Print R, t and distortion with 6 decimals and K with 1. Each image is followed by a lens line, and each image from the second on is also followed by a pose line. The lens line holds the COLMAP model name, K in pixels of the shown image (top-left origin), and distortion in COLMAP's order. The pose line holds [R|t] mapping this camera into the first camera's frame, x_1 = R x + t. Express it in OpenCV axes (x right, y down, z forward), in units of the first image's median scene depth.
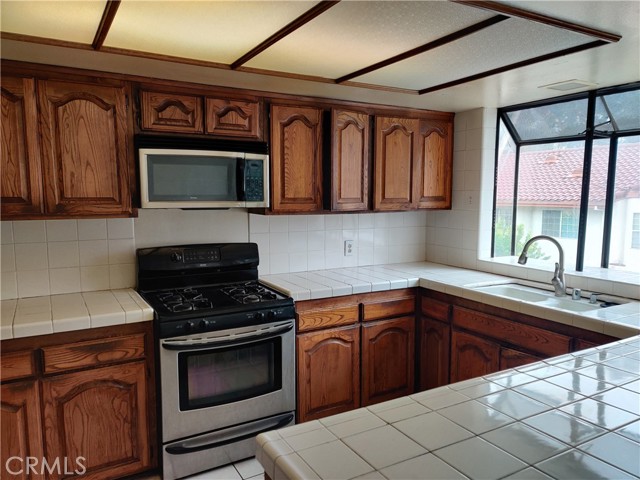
lens RADIAL K [[485.2, 0, 318.9], [0, 485.2, 242.8], [0, 0, 1]] dist [0.105032, -0.003879]
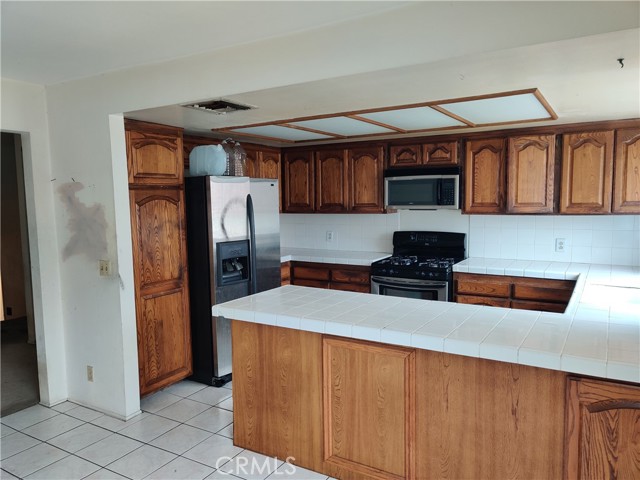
lens RADIAL K [[485.2, 0, 319.0], [0, 485.2, 239.7], [0, 0, 1]] dist [0.105032, -0.003879]
pose [[0.500668, 0.073312, -0.862530, 1.006531], [-0.074694, 0.996350, 0.041329, -0.010072], [0.862411, 0.043734, 0.504316, -0.134435]]
